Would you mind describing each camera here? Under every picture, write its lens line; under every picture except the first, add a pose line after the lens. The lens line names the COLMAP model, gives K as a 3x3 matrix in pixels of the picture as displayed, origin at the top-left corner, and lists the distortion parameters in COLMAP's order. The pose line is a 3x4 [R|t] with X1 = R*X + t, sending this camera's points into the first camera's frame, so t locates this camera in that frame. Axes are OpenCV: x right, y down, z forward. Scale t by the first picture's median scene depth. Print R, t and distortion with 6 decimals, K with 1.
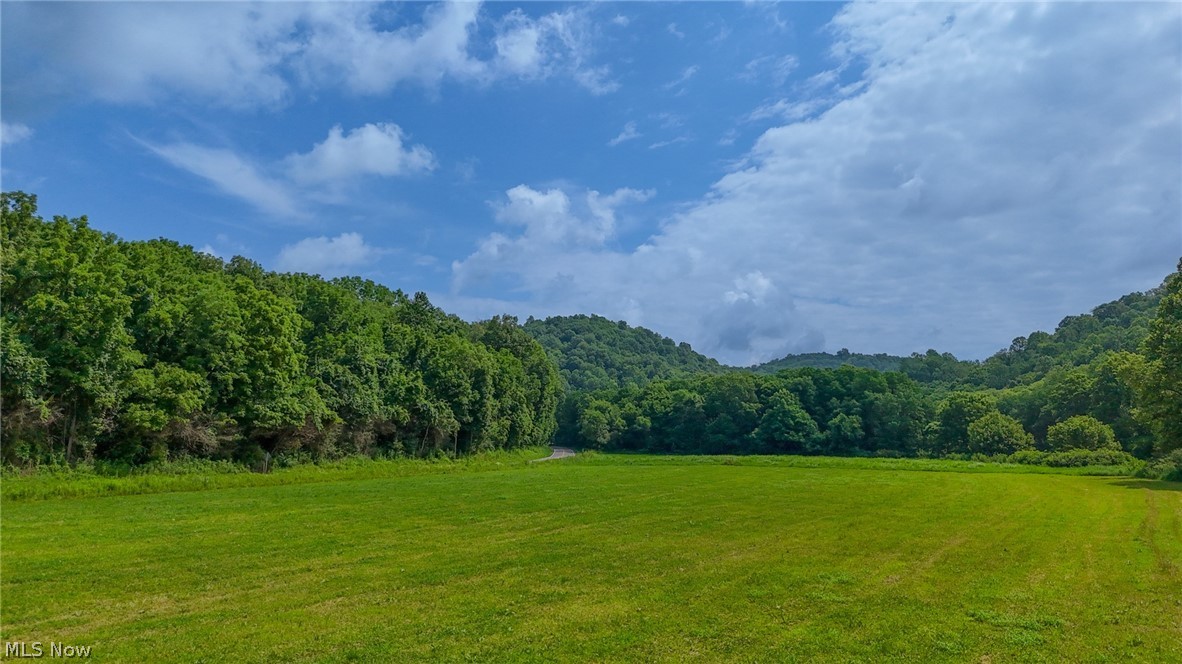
lens RADIAL K [[877.5, 0, 591.0], [0, 877.5, 332.0], [0, 0, 1]] dist [0.106839, -0.172270]
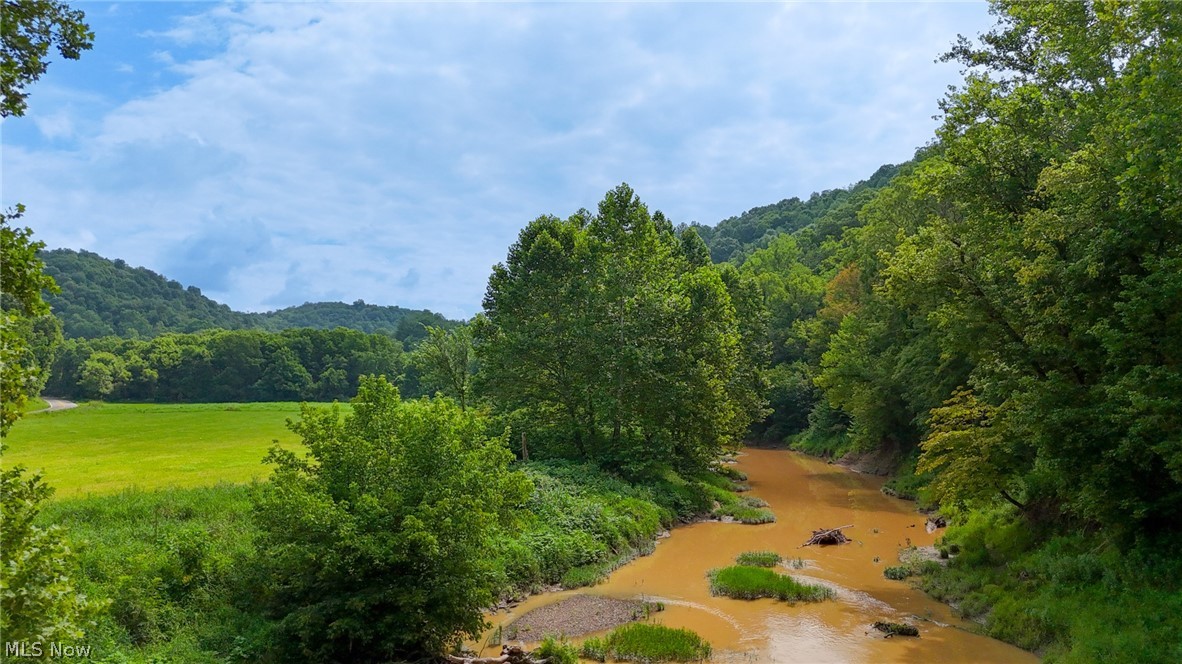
lens RADIAL K [[880.1, 0, 591.0], [0, 880.1, 332.0], [0, 0, 1]] dist [0.046769, 0.001122]
pose [[0.862840, 0.028609, 0.504666, -0.030077], [-0.059948, 0.997143, 0.045967, -0.035753], [-0.501909, -0.069916, 0.862090, -0.241165]]
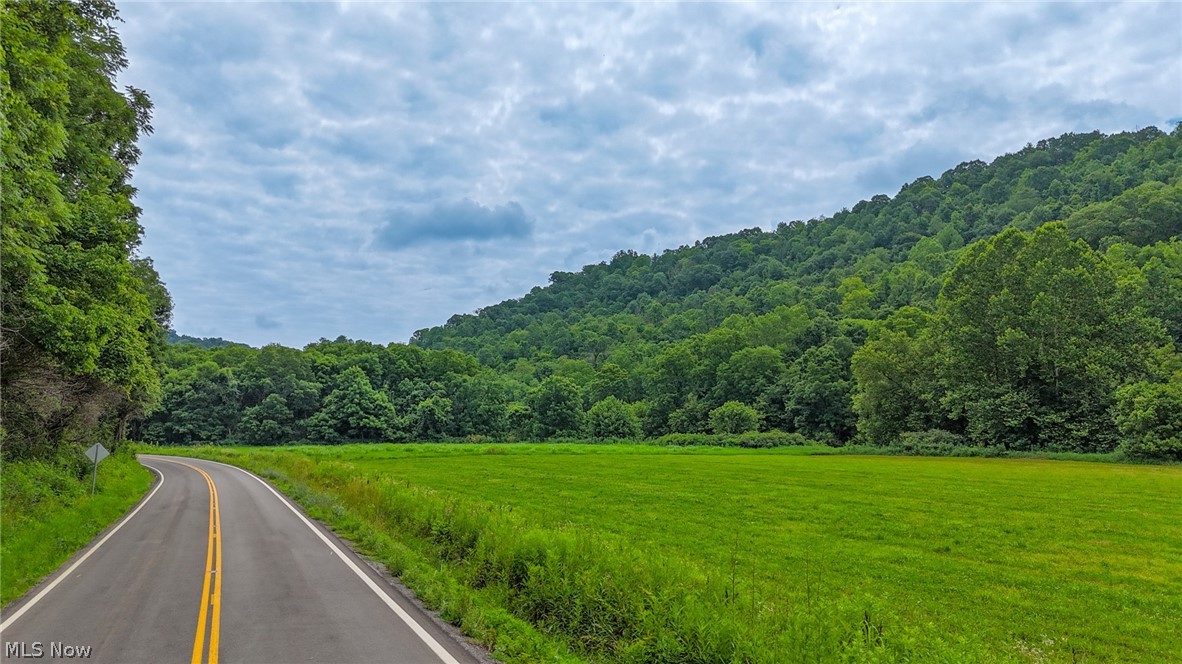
lens RADIAL K [[872.2, 0, 592.3], [0, 872.2, 334.0], [0, 0, 1]] dist [0.098624, -0.129684]
pose [[0.709016, 0.073966, 0.701303, -0.215117], [-0.082828, 0.996335, -0.021343, 0.032776], [-0.700311, -0.042955, 0.712544, 0.239493]]
